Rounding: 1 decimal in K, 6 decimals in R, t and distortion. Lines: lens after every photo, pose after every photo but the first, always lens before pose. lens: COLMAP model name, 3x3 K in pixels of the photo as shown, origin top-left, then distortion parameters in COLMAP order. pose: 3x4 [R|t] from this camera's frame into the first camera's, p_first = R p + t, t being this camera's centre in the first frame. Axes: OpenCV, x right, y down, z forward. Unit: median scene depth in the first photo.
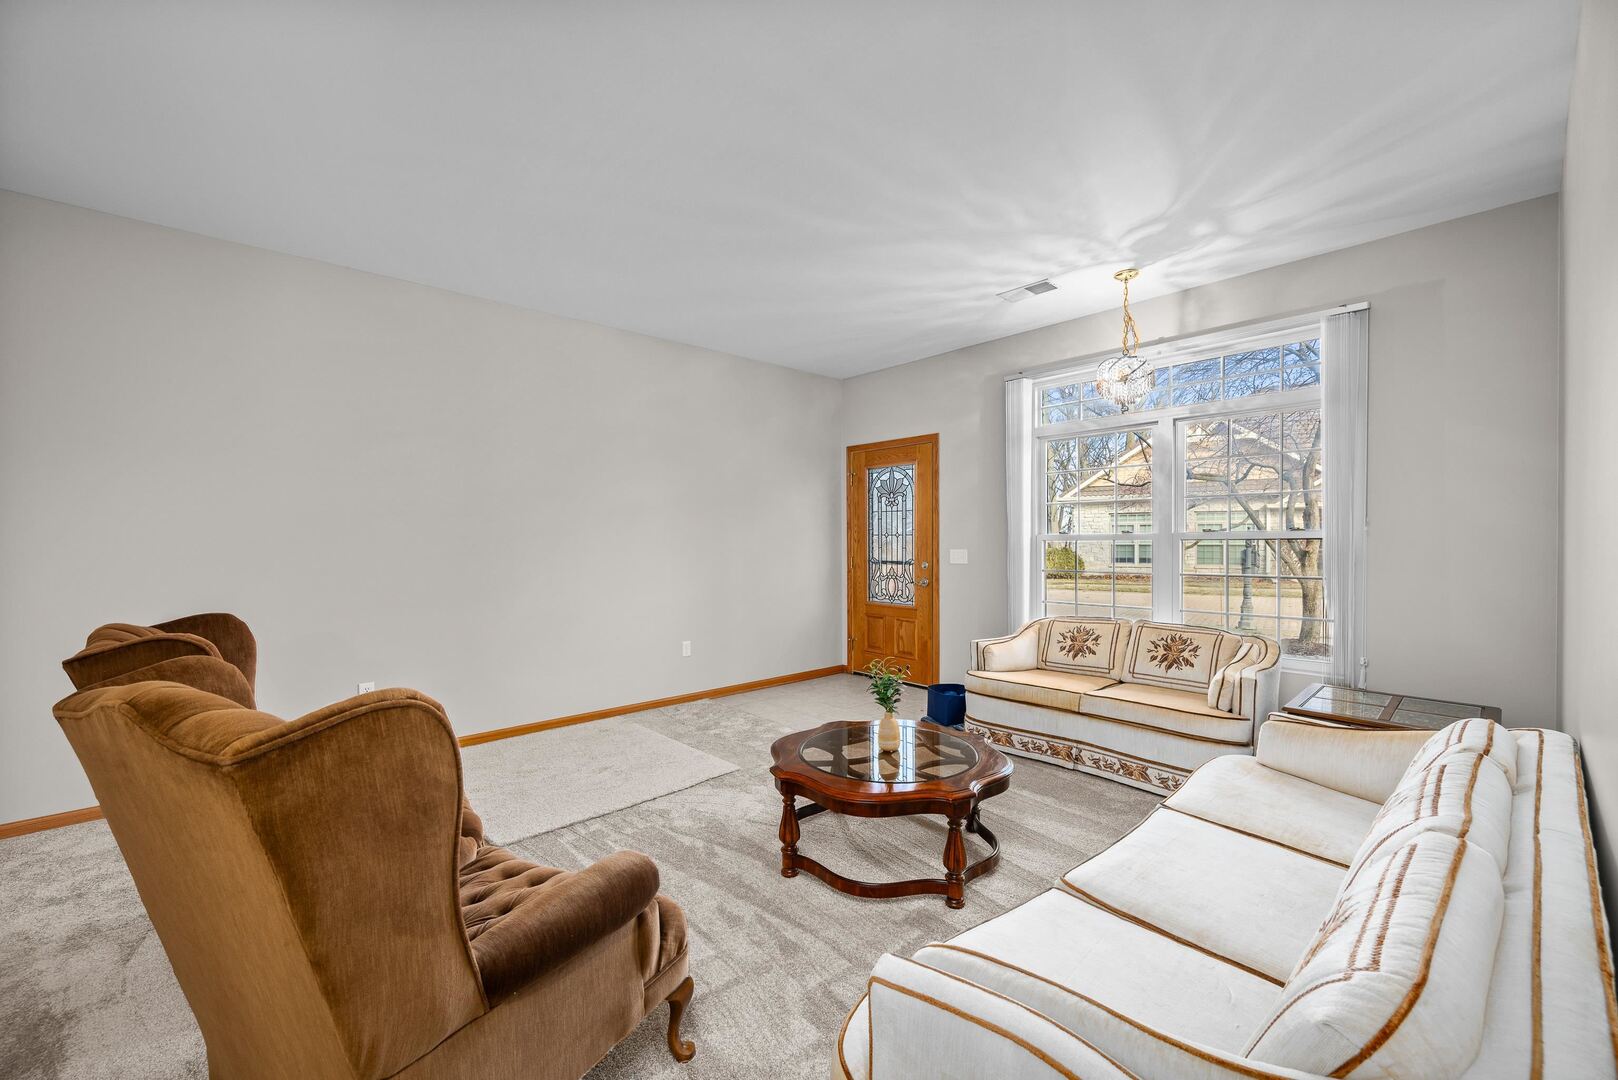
lens RADIAL K [[644.1, 0, 801.5], [0, 644.1, 542.2], [0, 0, 1]] dist [0.001055, -0.000038]
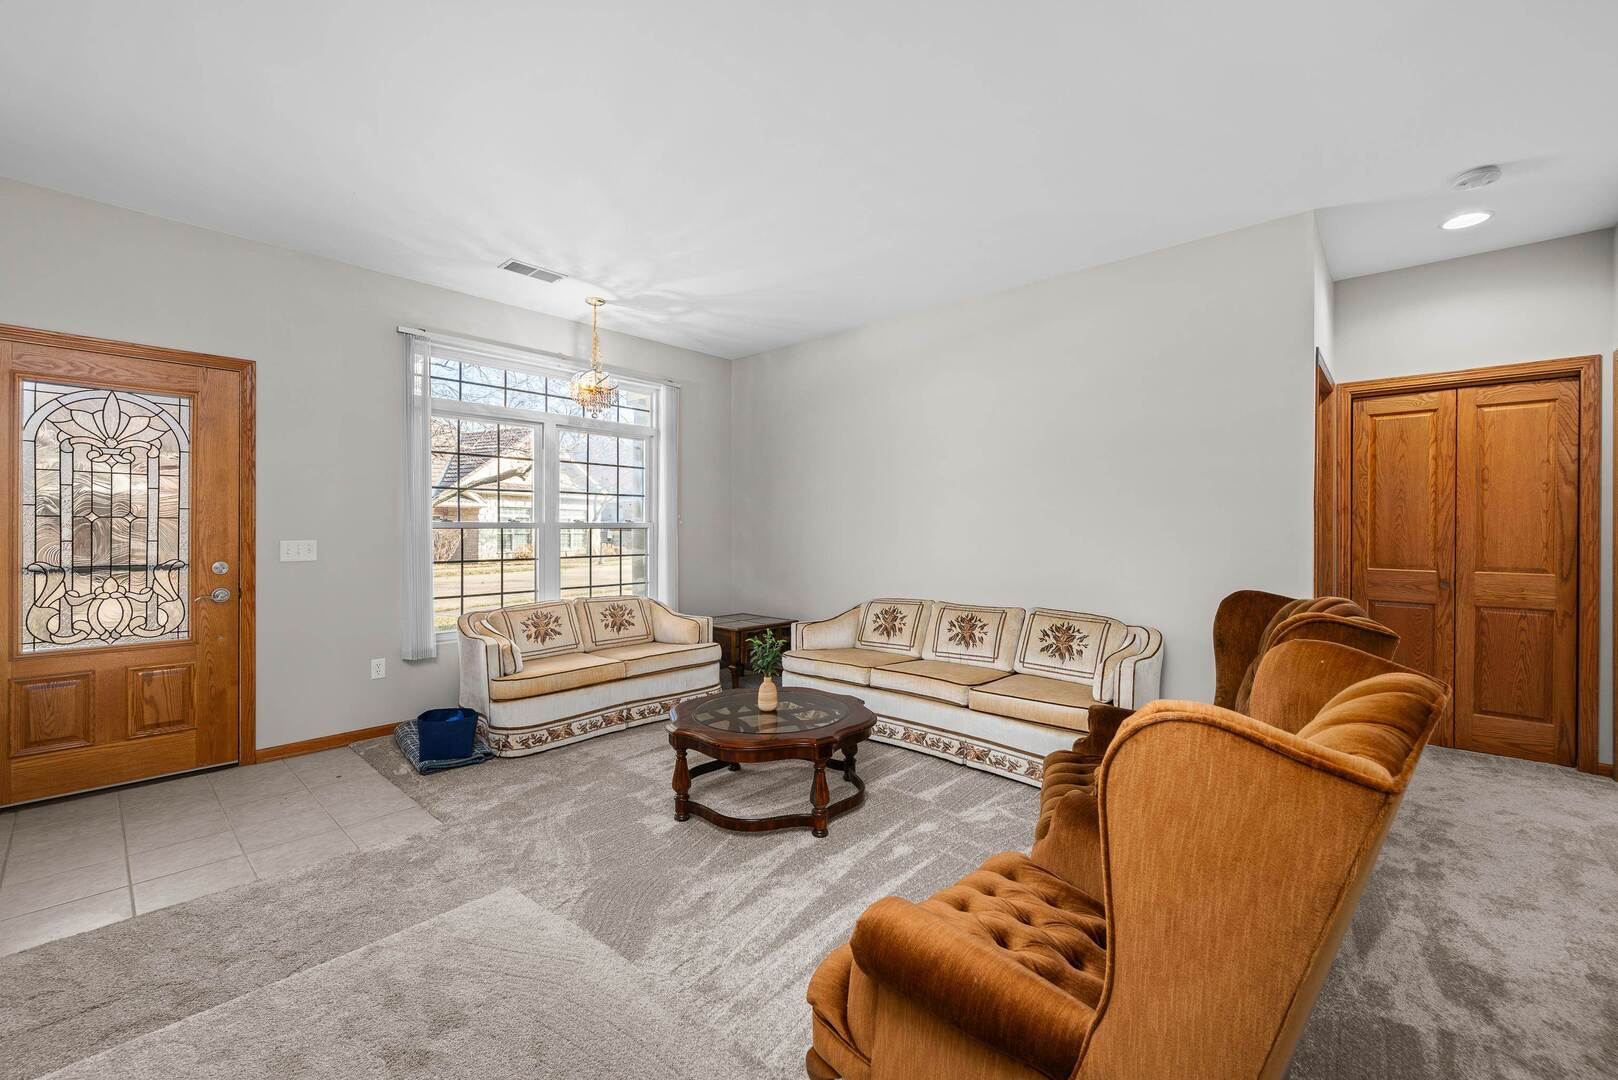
lens RADIAL K [[663.7, 0, 803.5], [0, 663.7, 531.9], [0, 0, 1]] dist [-0.001594, -0.000003]
pose [[-0.099304, -0.008629, 0.995020, -0.744865], [-0.004619, 0.999956, 0.008210, -0.010367], [-0.995046, -0.003781, -0.099339, 0.756876]]
